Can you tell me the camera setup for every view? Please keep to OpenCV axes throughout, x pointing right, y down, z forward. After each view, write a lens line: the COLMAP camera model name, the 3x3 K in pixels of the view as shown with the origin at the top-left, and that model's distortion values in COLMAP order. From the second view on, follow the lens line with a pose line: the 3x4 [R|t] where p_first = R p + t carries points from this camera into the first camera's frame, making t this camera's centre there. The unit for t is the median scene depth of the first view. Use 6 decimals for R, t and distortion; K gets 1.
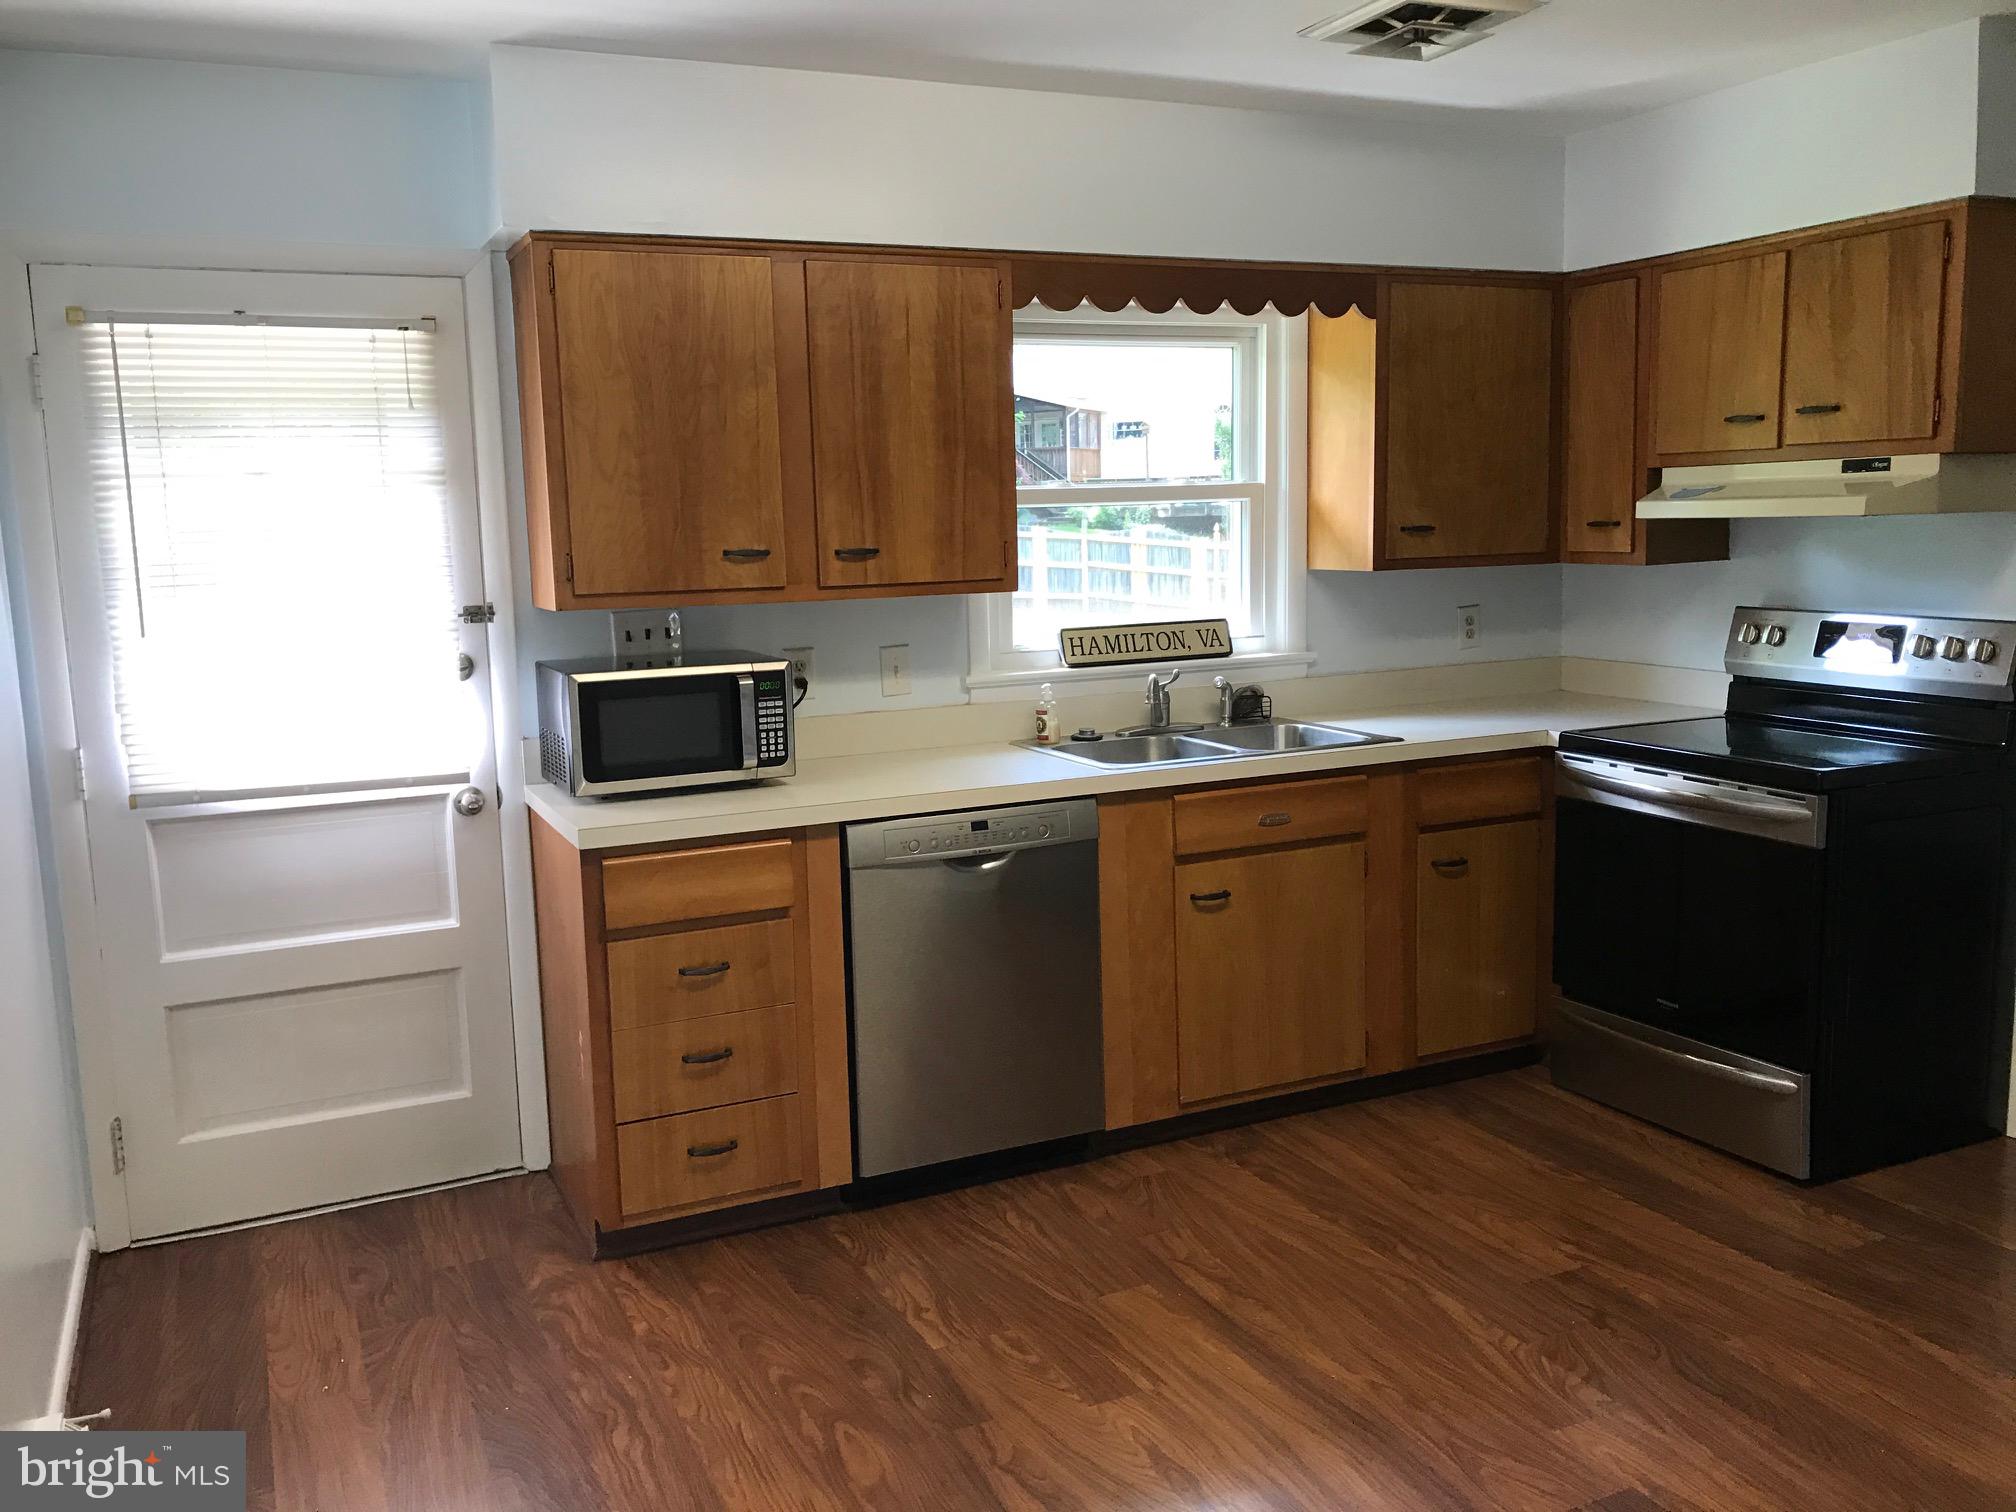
lens RADIAL K [[1659.0, 0, 997.9], [0, 1659.0, 757.1], [0, 0, 1]] dist [0.004471, -0.003498]
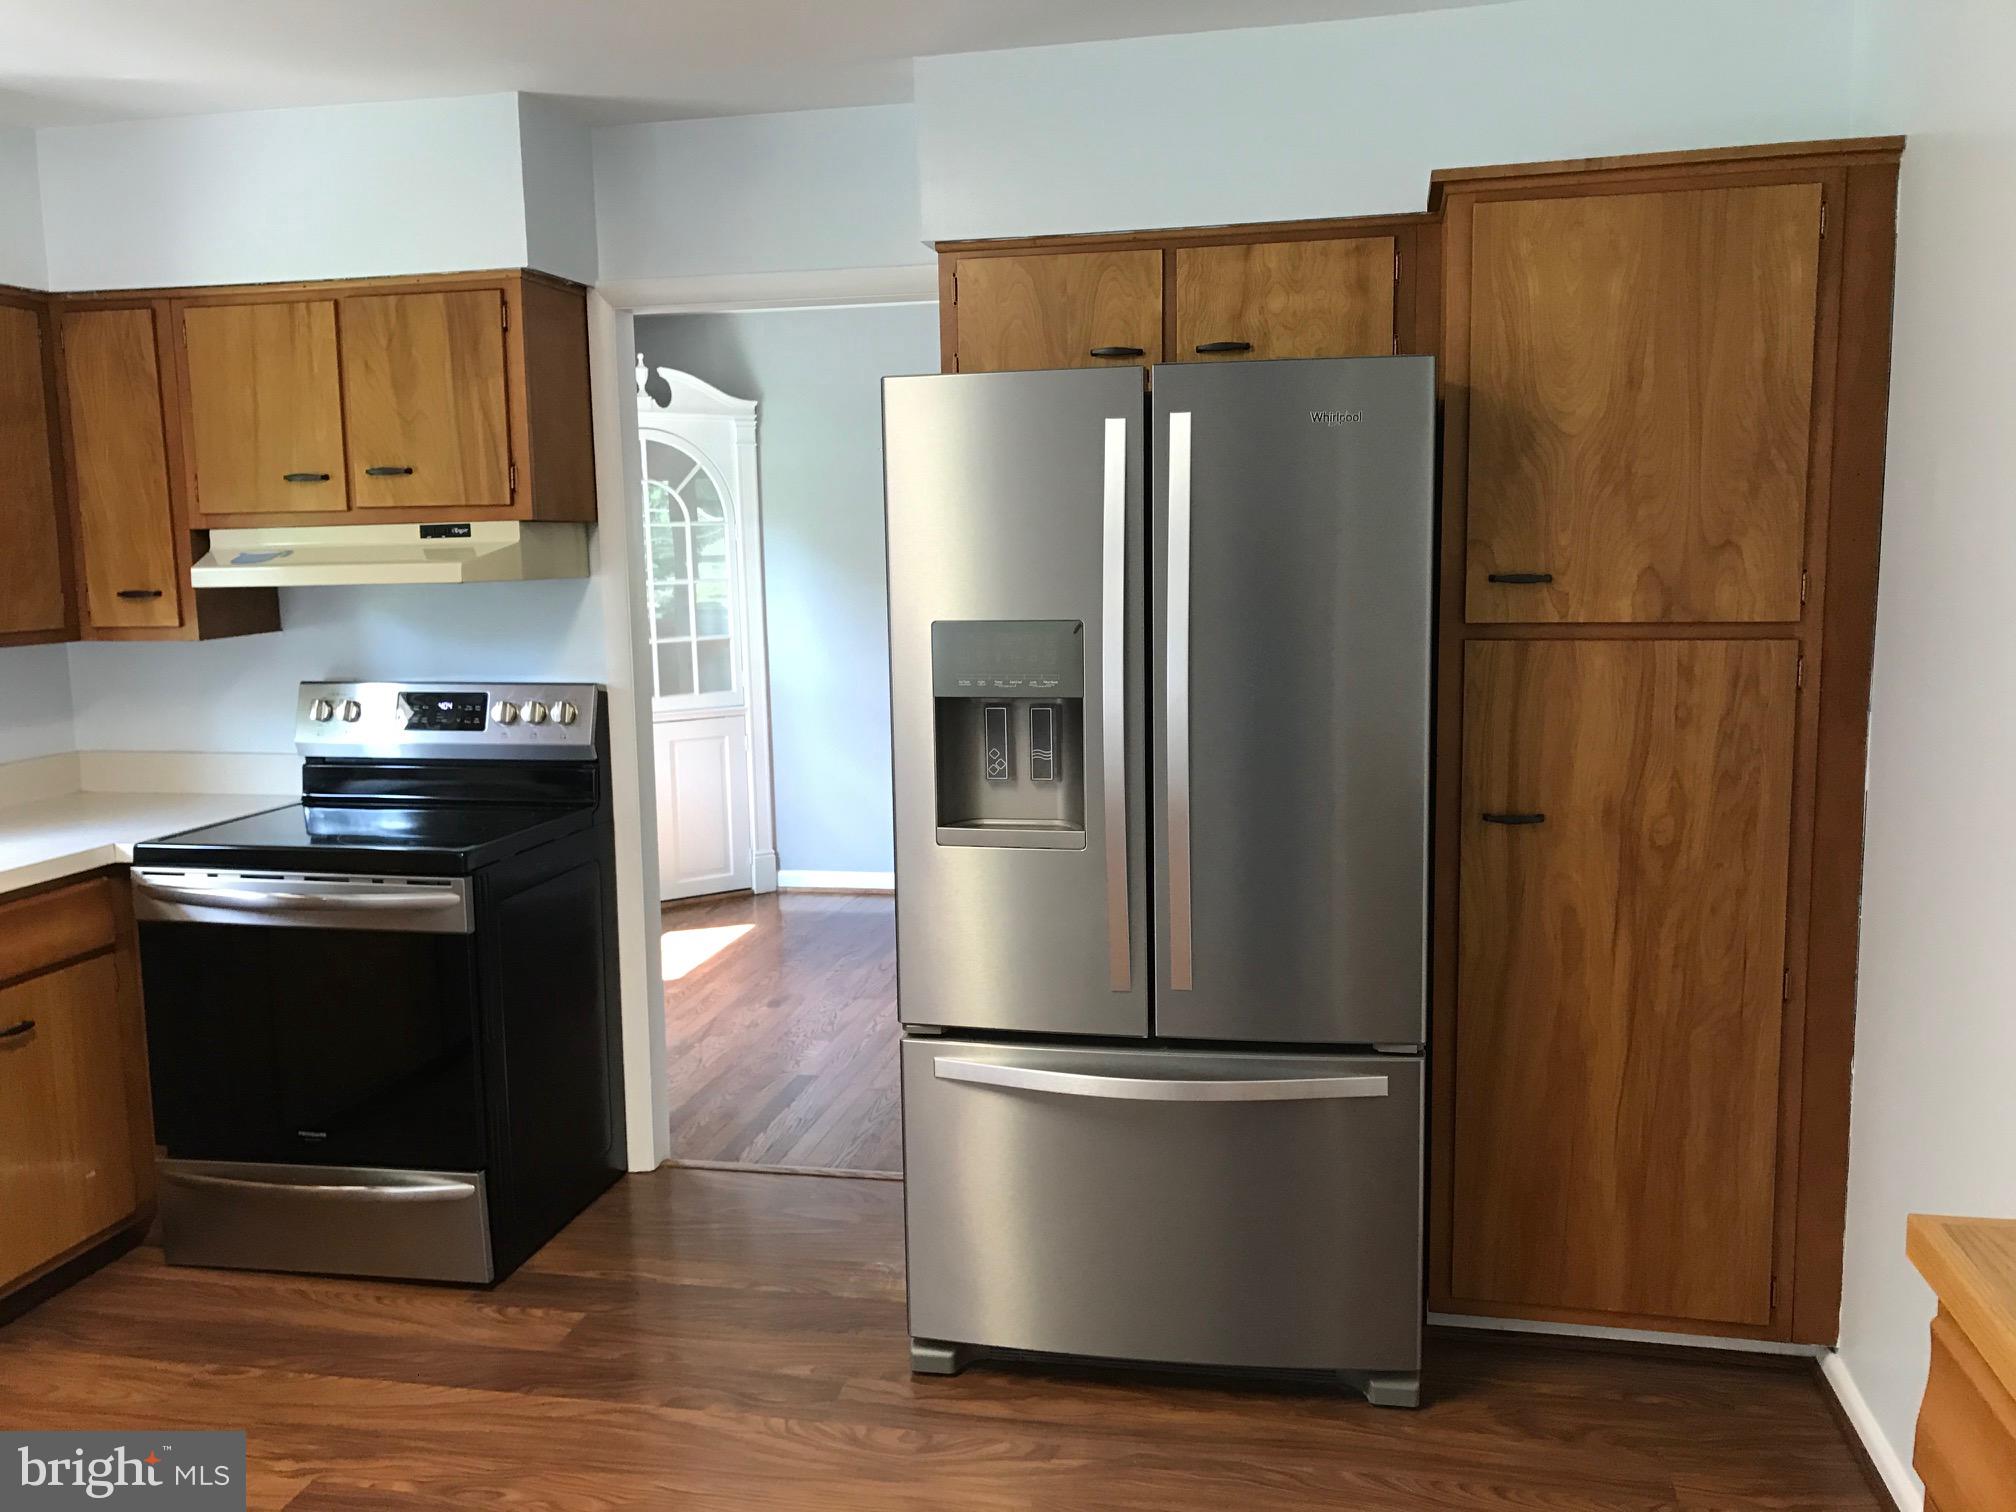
lens RADIAL K [[1659.0, 0, 1015.3], [0, 1659.0, 754.9], [0, 0, 1]] dist [0.004471, -0.003498]
pose [[0.597070, -0.086669, 0.797493, -0.058650], [0.119340, 0.992680, 0.018533, -0.023421], [-0.793262, 0.084107, 0.603043, 0.155842]]
